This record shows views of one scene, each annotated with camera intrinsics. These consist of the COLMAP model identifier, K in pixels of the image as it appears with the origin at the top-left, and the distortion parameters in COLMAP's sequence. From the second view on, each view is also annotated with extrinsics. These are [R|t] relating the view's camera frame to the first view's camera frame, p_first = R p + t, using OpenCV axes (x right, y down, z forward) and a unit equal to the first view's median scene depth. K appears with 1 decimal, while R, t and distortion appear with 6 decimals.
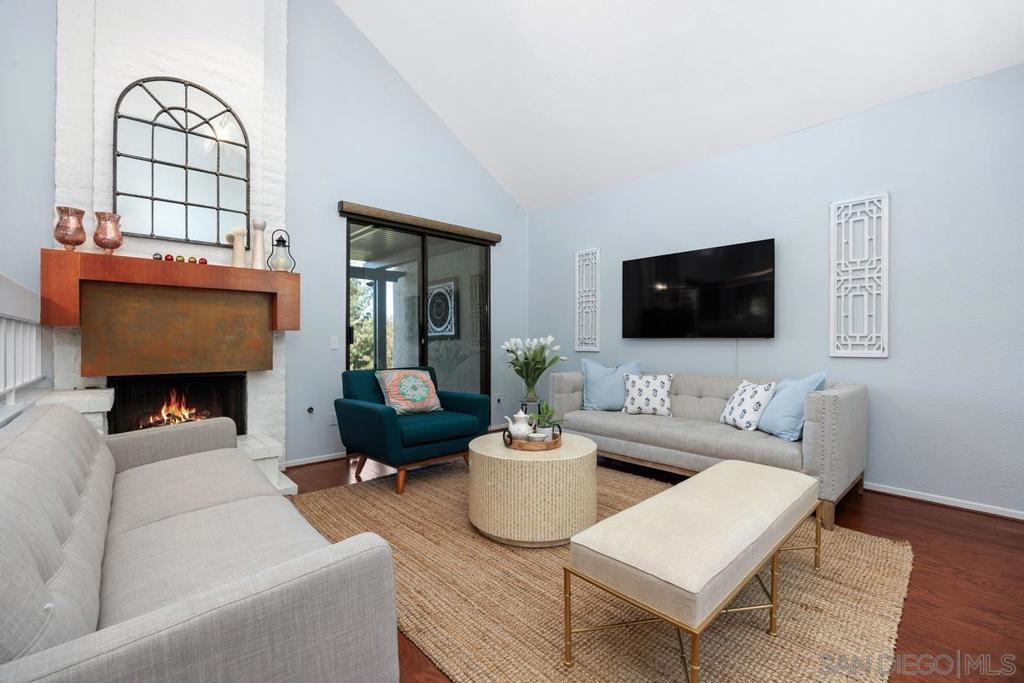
lens RADIAL K [[439.7, 0, 512.0], [0, 439.7, 341.5], [0, 0, 1]] dist [-0.002299, -0.000306]
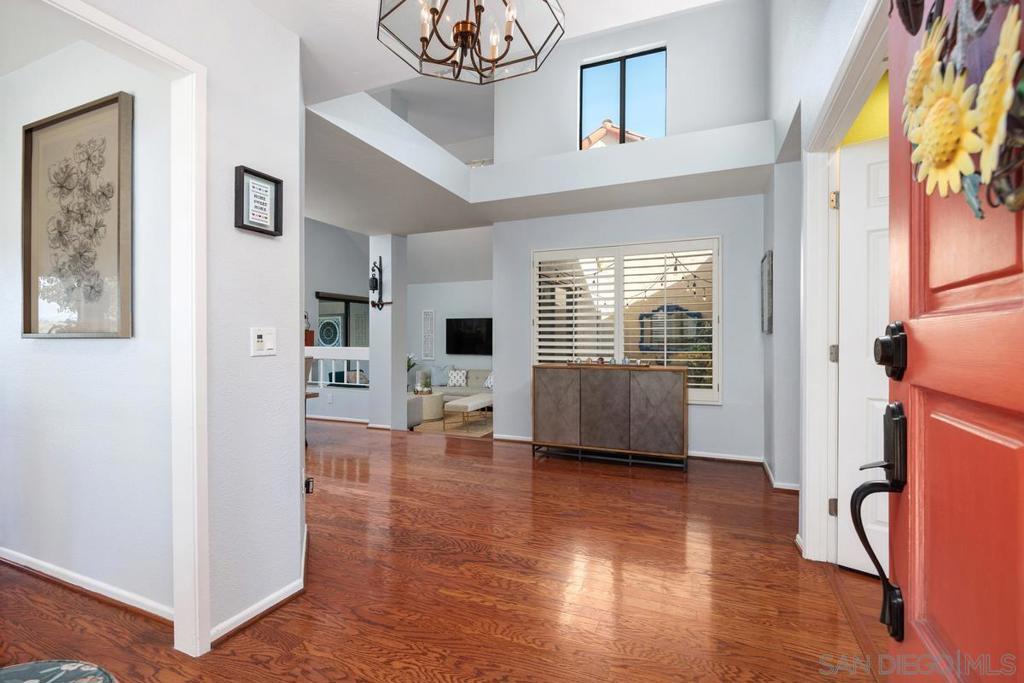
lens RADIAL K [[474.8, 0, 512.0], [0, 474.8, 341.5], [0, 0, 1]] dist [-0.000836, -0.000153]
pose [[0.913117, -0.000974, 0.407696, -0.462674], [-0.000402, 0.999995, 0.003289, -0.087758], [-0.407697, -0.003167, 0.913112, -1.445242]]
